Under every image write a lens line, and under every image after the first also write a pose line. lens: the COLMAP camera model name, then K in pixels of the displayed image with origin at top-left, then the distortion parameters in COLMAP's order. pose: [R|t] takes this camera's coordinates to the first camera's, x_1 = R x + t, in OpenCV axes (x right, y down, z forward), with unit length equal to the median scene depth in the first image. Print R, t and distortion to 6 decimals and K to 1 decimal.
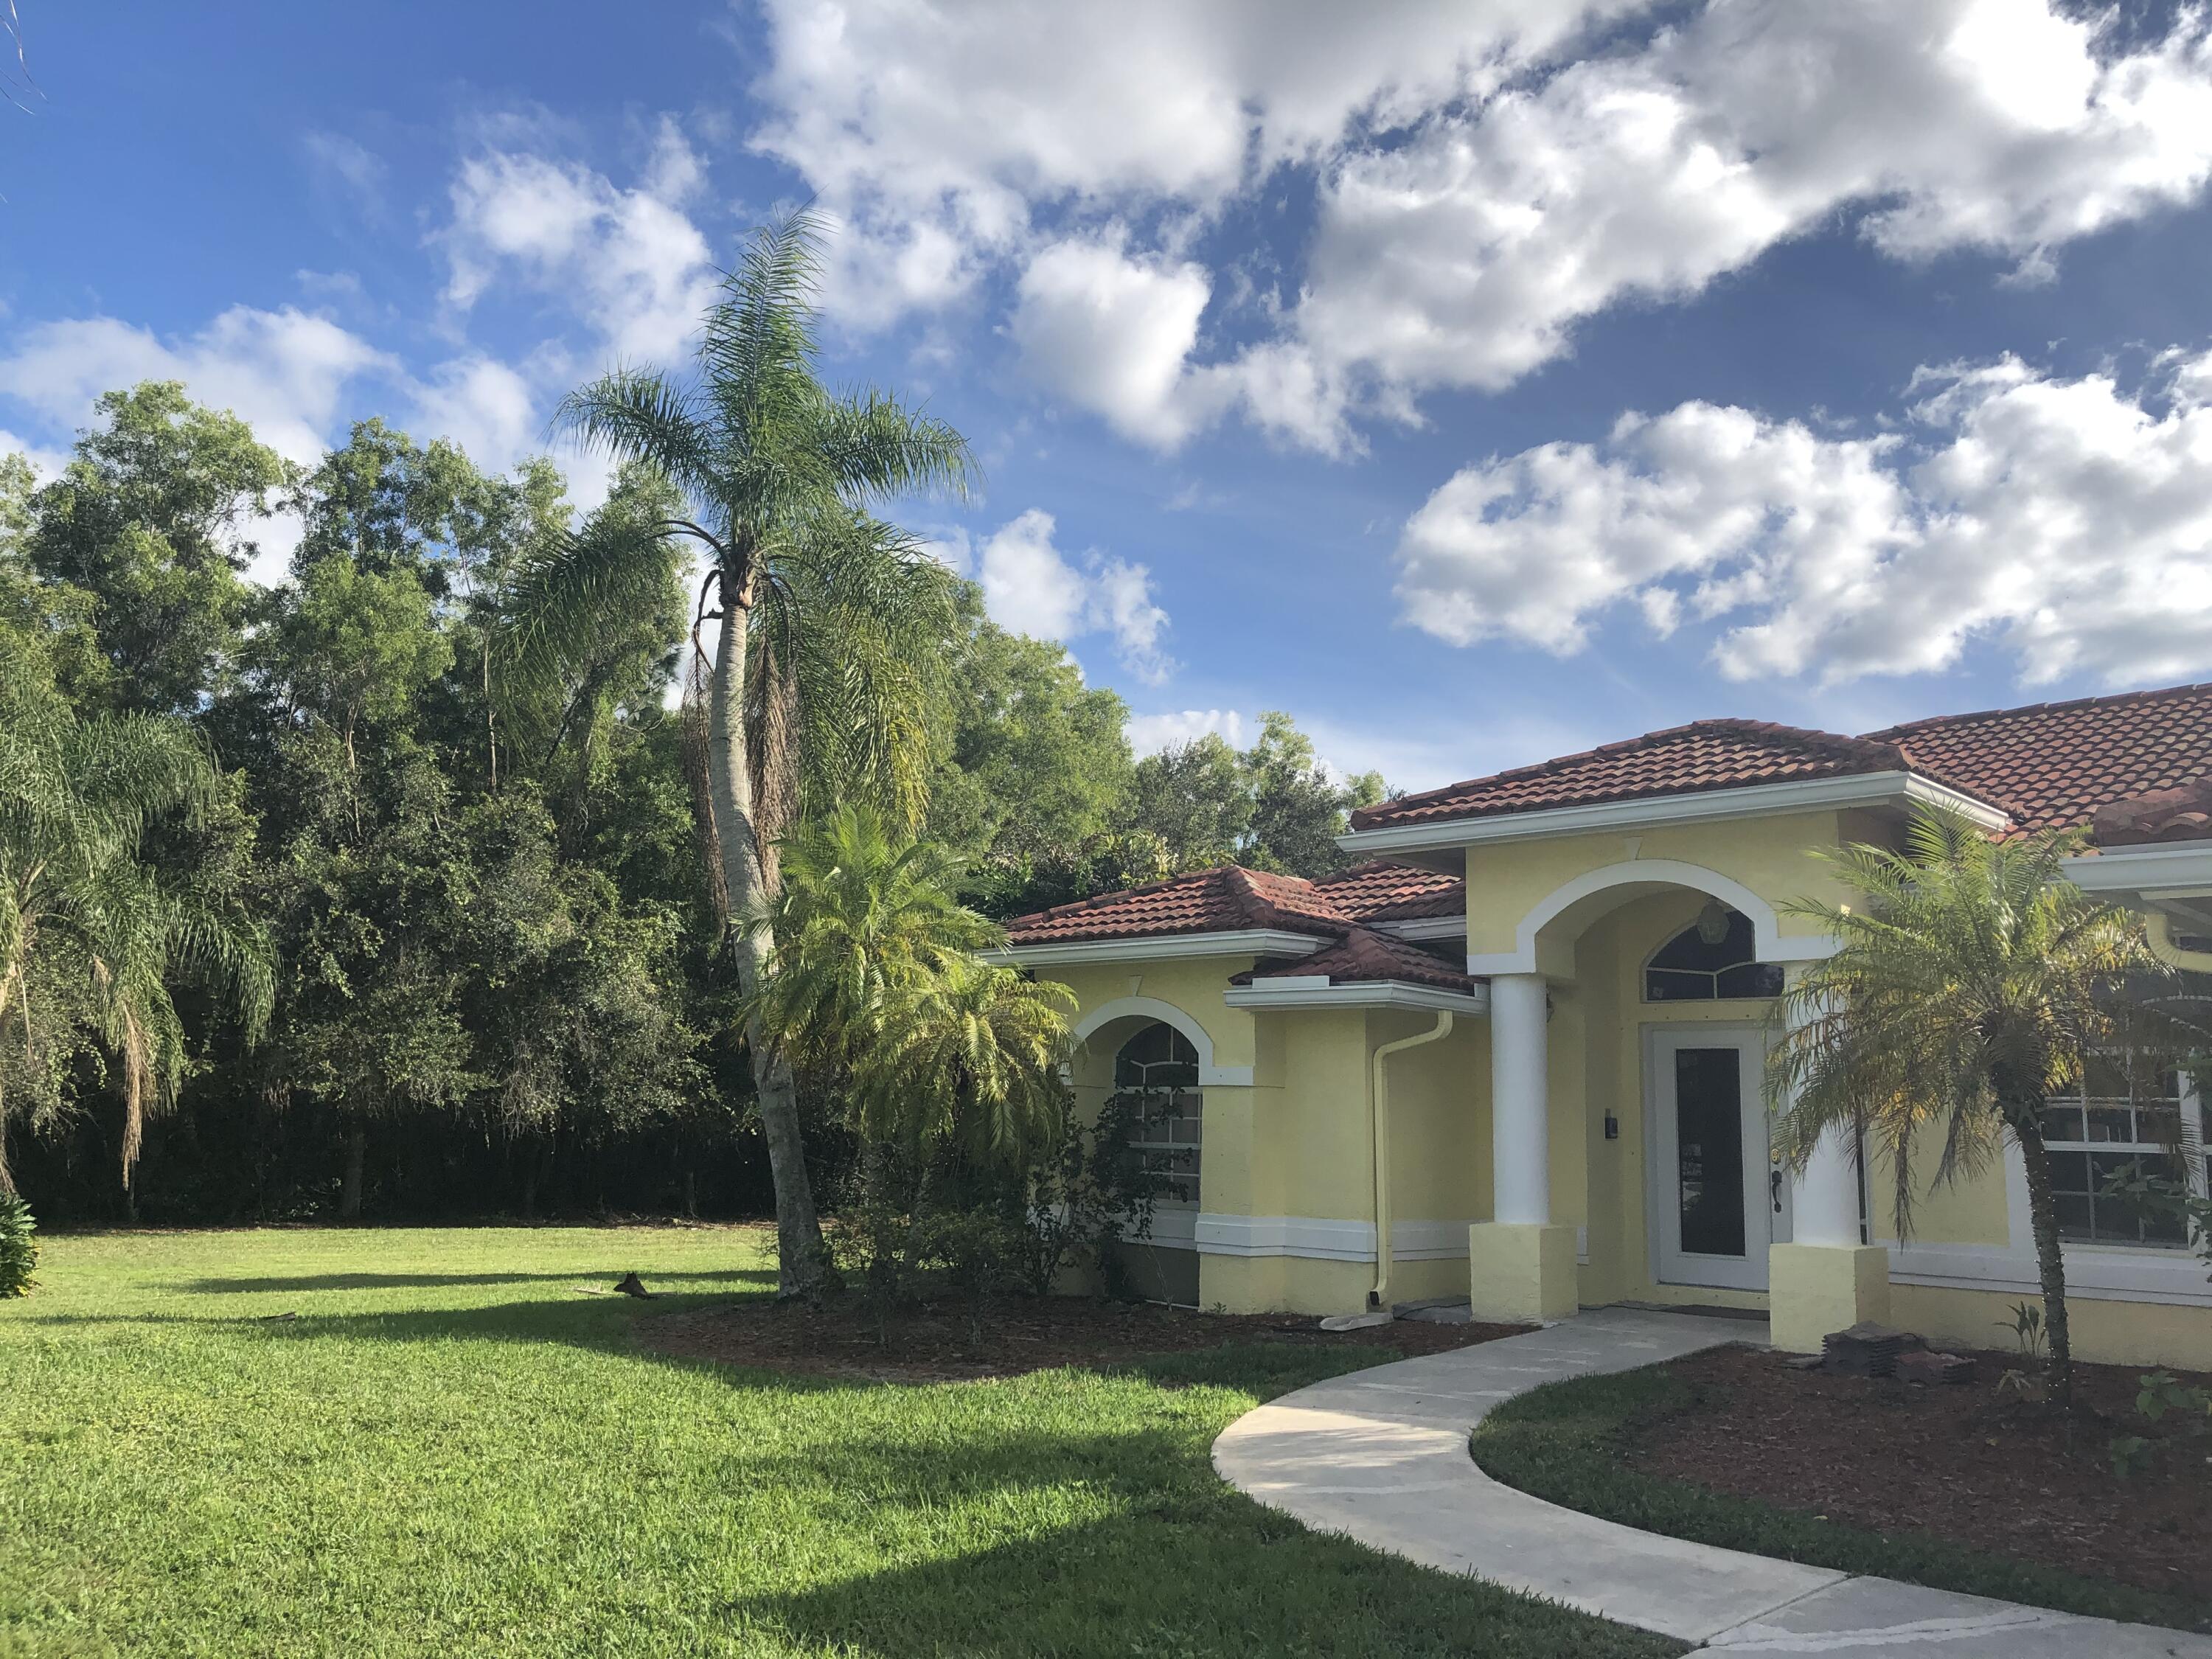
lens RADIAL K [[1861.4, 0, 1107.6], [0, 1861.4, 906.8], [0, 0, 1]] dist [0.001955, -0.000348]
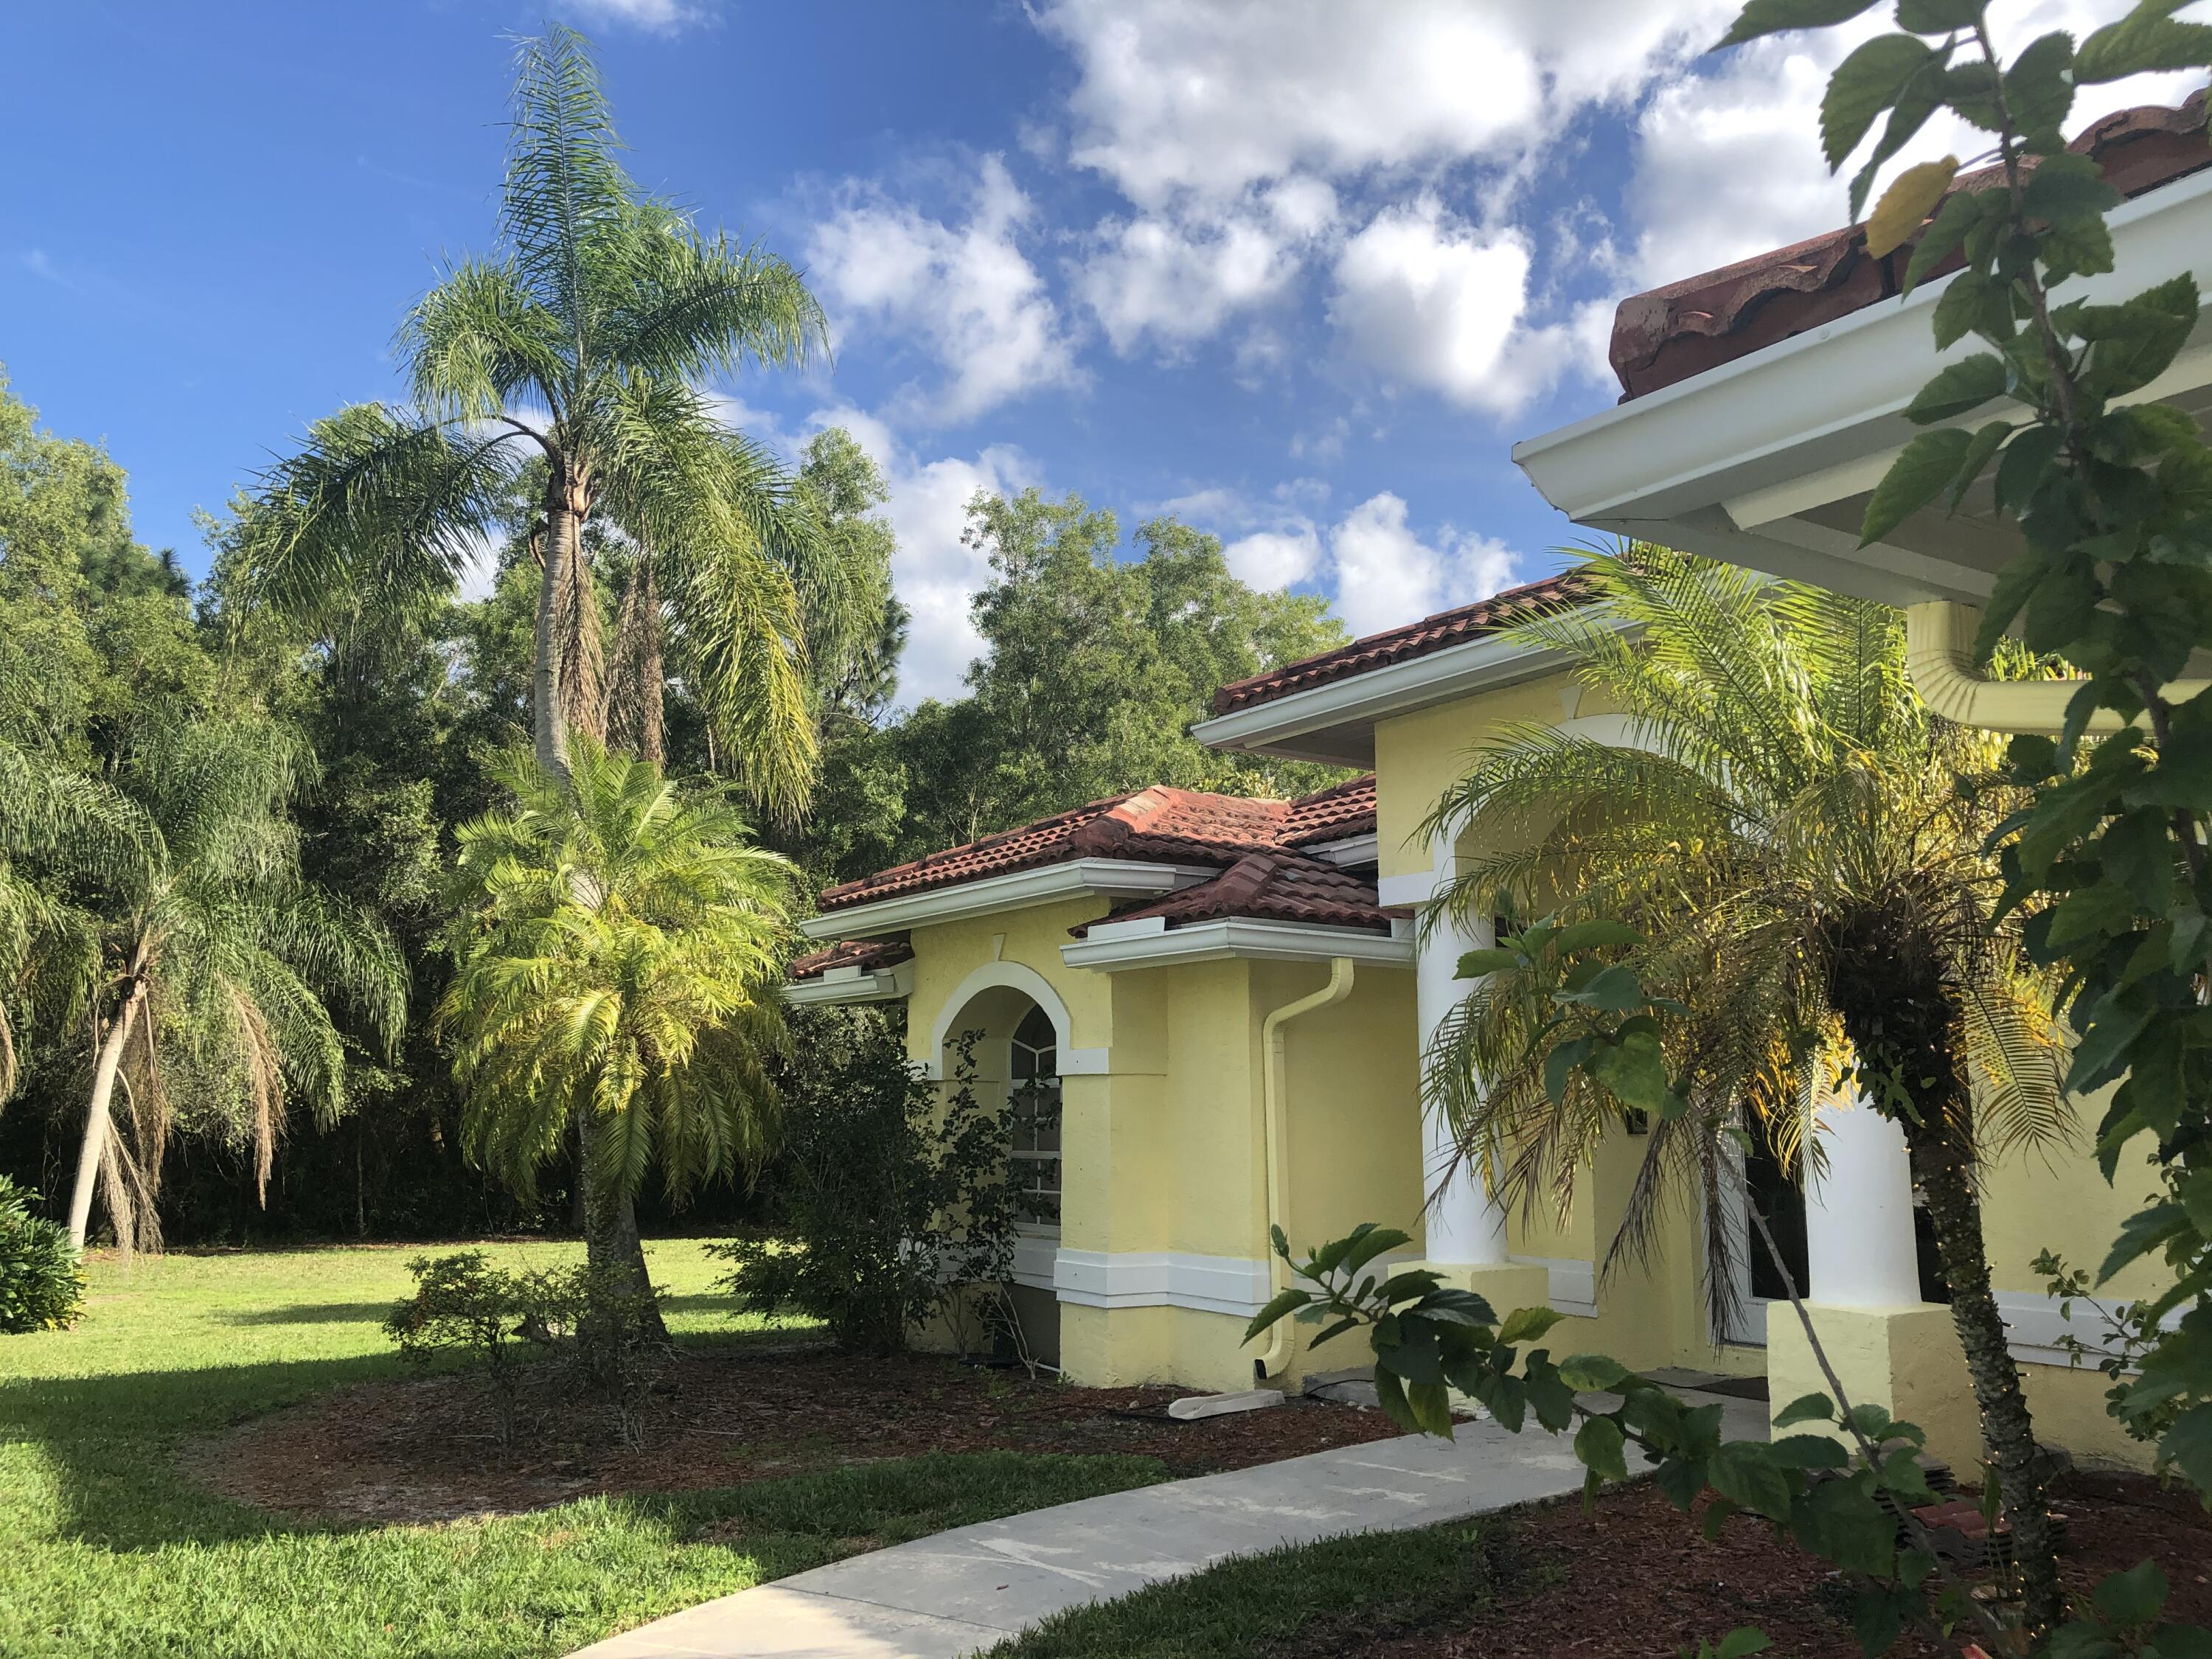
lens RADIAL K [[1779.0, 0, 1104.3], [0, 1779.0, 891.2], [0, 0, 1]] dist [0.006499, 0.003795]
pose [[0.974569, -0.050621, -0.218297, 0.200638], [0.049874, 0.998716, -0.008934, 0.026383], [0.218469, -0.002181, 0.975841, 0.269660]]
